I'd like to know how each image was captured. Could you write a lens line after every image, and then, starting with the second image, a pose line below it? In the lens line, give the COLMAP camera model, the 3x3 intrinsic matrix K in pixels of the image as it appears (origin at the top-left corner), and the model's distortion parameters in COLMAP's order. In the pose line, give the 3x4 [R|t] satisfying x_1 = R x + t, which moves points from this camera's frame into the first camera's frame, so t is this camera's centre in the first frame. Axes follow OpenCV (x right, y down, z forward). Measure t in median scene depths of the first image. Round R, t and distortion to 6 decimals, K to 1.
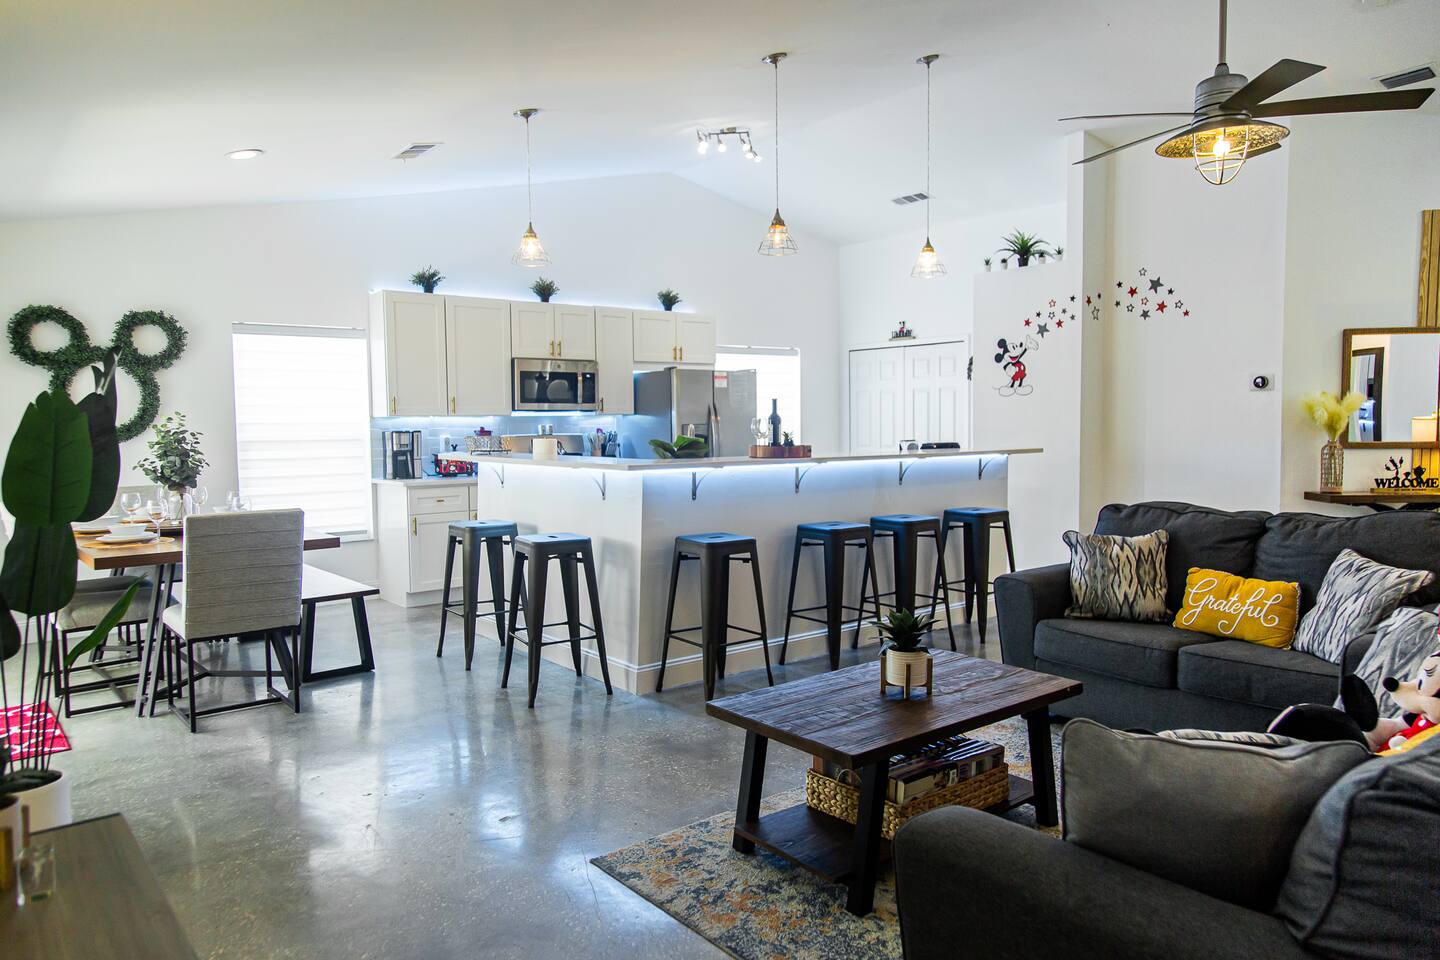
lens RADIAL K [[975.2, 0, 720.0], [0, 975.2, 480.0], [0, 0, 1]] dist [0.005127, 0.005309]
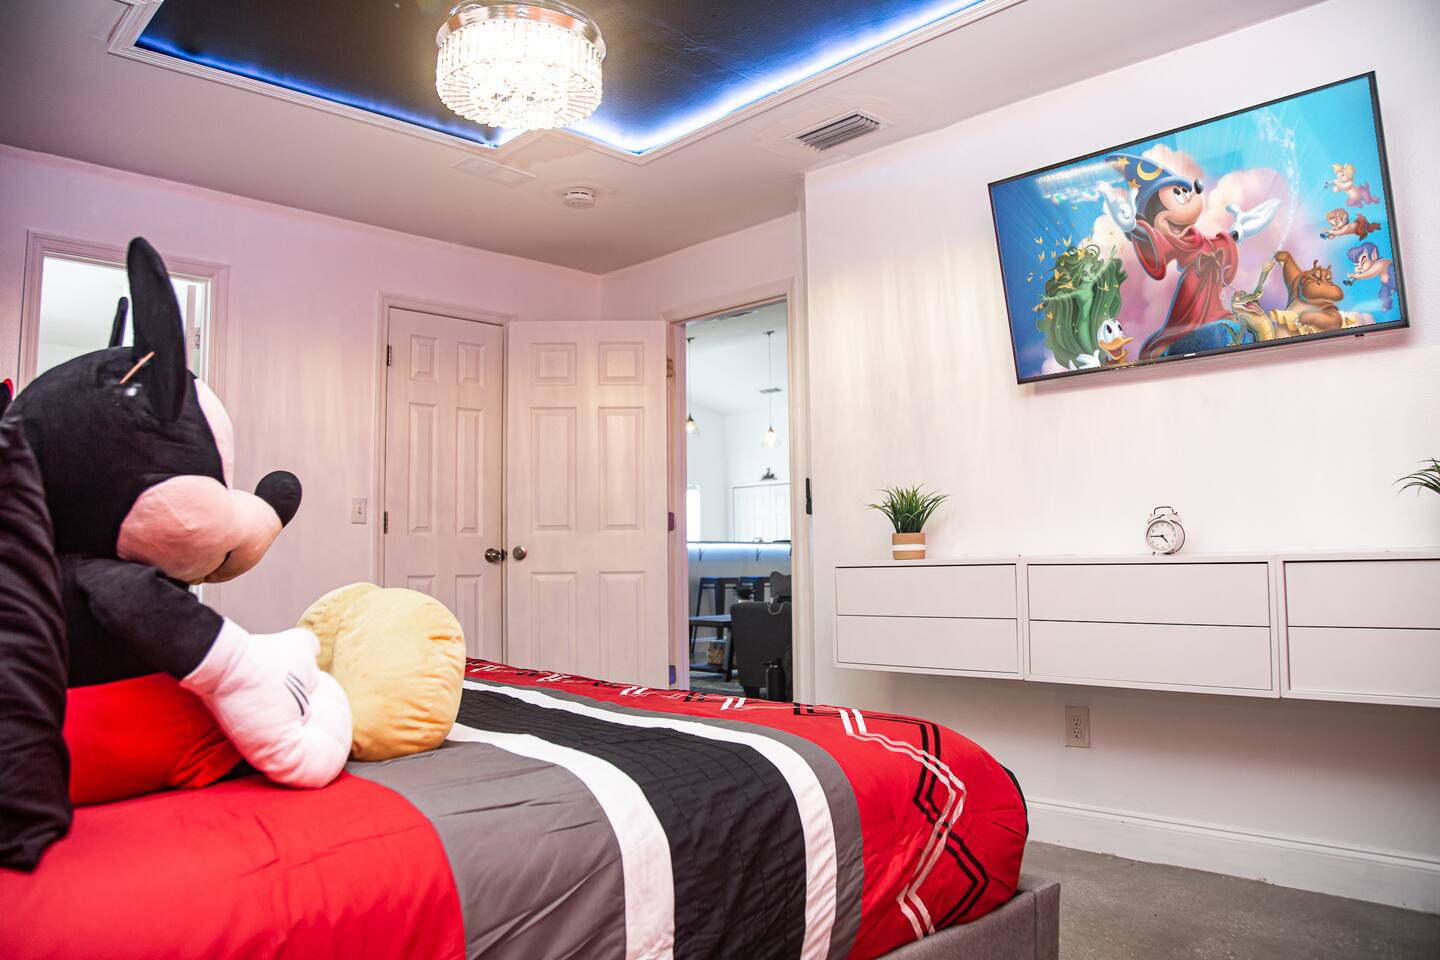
lens RADIAL K [[975.2, 0, 720.0], [0, 975.2, 480.0], [0, 0, 1]] dist [0.005127, 0.005309]
pose [[0.994162, 0.010404, 0.107392, -0.137373], [0.004813, 0.990073, -0.140471, 0.195167], [-0.107787, 0.140168, 0.984243, -1.390032]]
